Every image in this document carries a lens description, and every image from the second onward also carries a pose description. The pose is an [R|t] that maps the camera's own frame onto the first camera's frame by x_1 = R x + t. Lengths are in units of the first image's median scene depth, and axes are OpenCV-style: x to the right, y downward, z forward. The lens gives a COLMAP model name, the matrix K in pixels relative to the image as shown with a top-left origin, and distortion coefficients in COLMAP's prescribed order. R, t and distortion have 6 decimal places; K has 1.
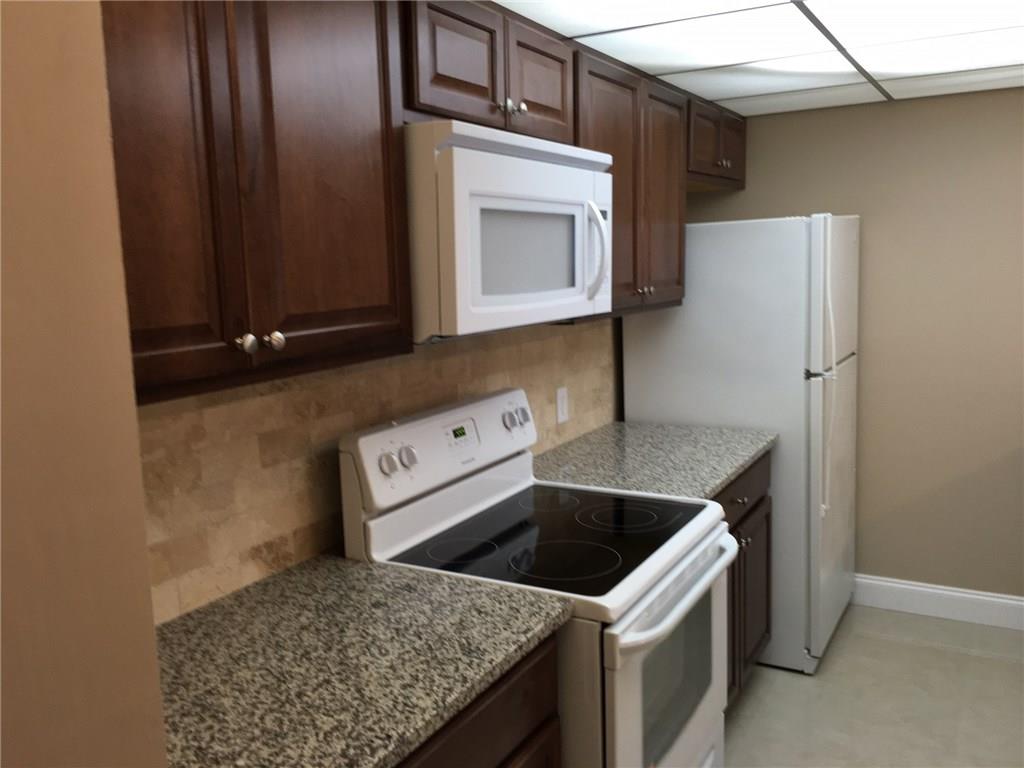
lens RADIAL K [[898.1, 0, 511.5], [0, 898.1, 384.9], [0, 0, 1]] dist [0.000503, 0.026334]
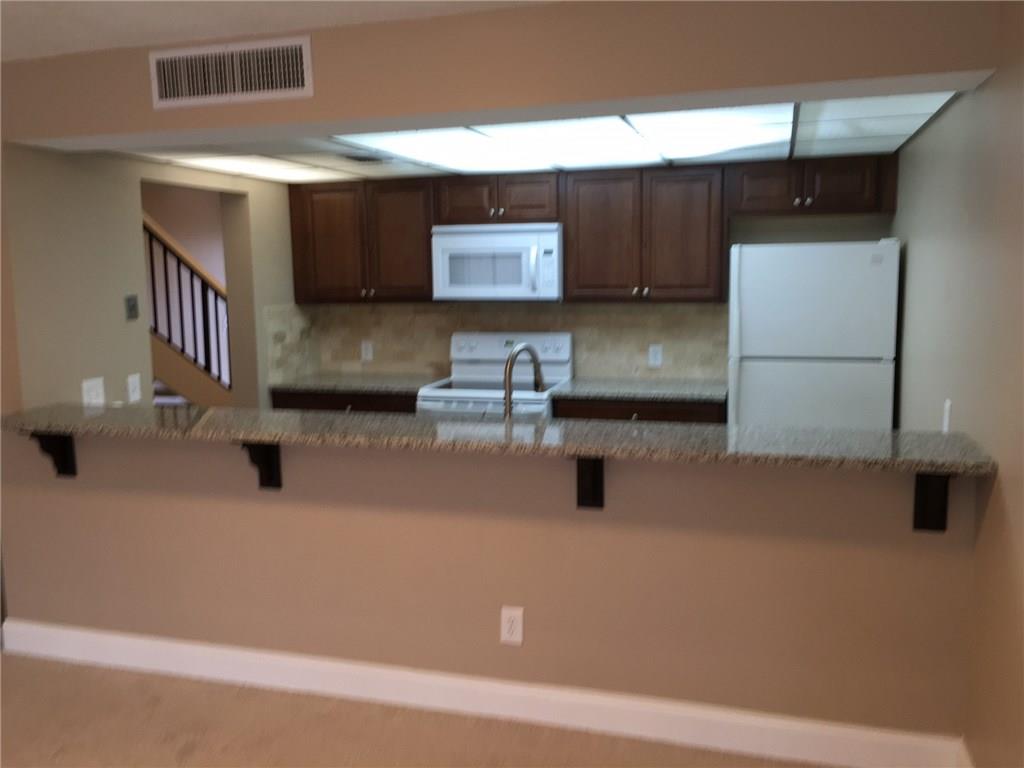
lens RADIAL K [[898.1, 0, 510.3], [0, 898.1, 385.6], [0, 0, 1]] dist [0.000503, 0.026334]
pose [[0.207989, 0.154394, -0.965869, 2.647548], [-0.129226, 0.983145, 0.129328, -0.170645], [0.969557, 0.097917, 0.224435, 0.545307]]
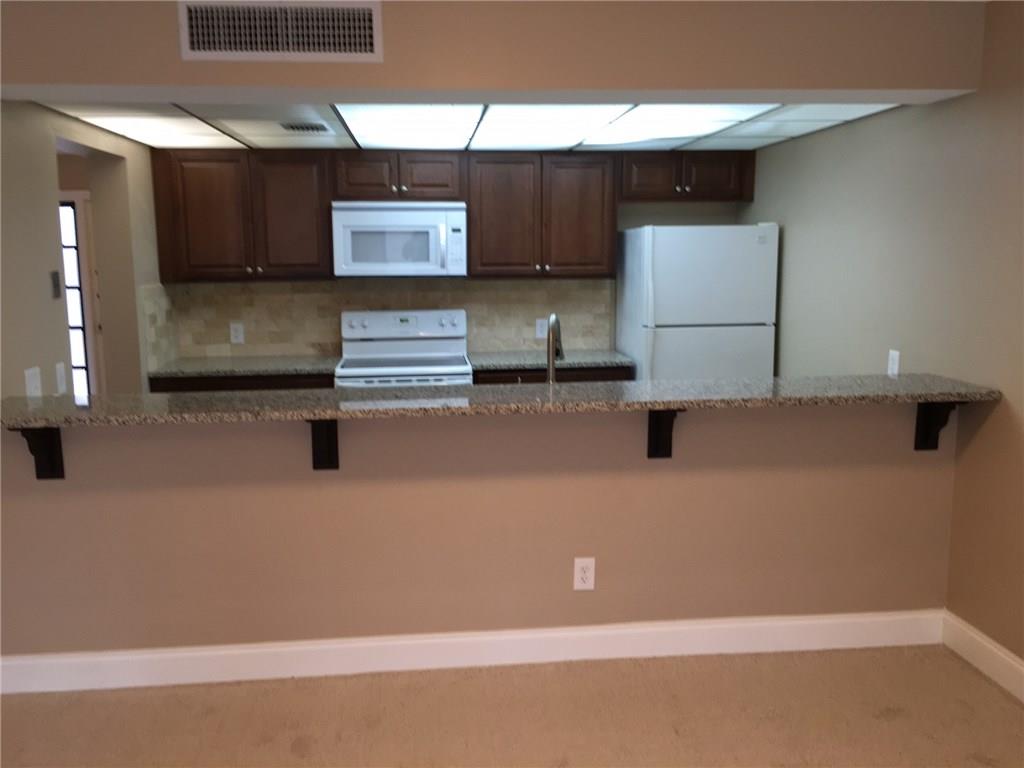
lens RADIAL K [[898.1, 0, 509.7], [0, 898.1, 383.0], [0, 0, 1]] dist [0.000503, 0.026334]
pose [[0.568392, 0.147128, -0.809496, 2.423377], [-0.126640, 0.987801, 0.090614, -0.041682], [0.812953, 0.051011, 0.580090, -0.195564]]
